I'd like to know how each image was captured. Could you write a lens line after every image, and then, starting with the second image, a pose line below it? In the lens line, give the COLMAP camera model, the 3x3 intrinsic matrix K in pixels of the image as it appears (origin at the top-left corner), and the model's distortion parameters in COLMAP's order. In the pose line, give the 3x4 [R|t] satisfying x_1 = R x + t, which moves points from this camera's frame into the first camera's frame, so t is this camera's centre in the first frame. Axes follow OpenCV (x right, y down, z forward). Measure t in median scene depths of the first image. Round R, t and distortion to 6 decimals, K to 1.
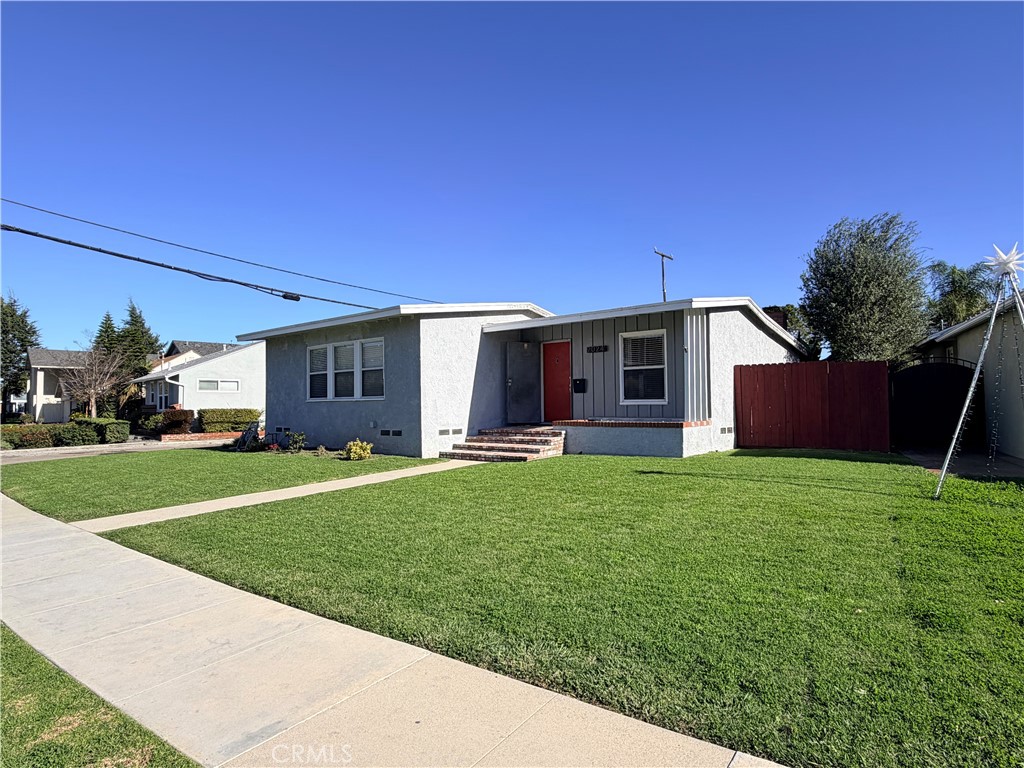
lens RADIAL K [[534.1, 0, 512.0], [0, 534.1, 384.0], [0, 0, 1]] dist [-0.000285, 0.000038]
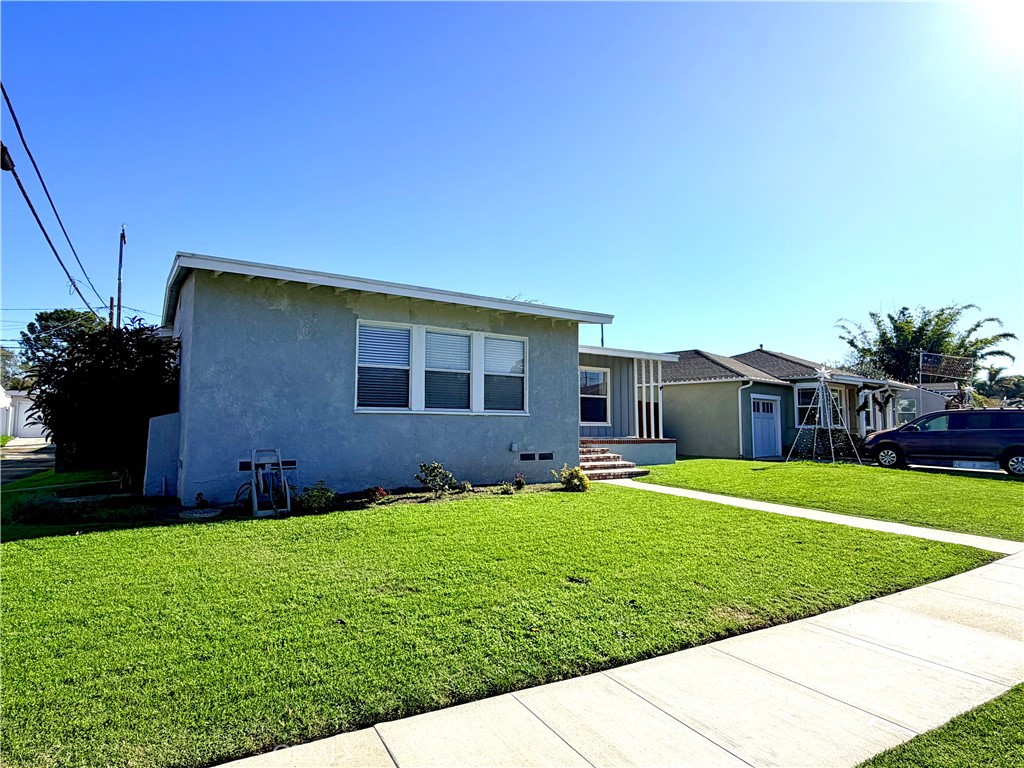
lens RADIAL K [[534.1, 0, 512.0], [0, 534.1, 384.0], [0, 0, 1]] dist [-0.000285, 0.000038]
pose [[0.370933, 0.086201, 0.924650, -0.965730], [-0.054342, 0.995991, -0.071052, 0.039127], [-0.927068, -0.023892, 0.374130, 0.701318]]
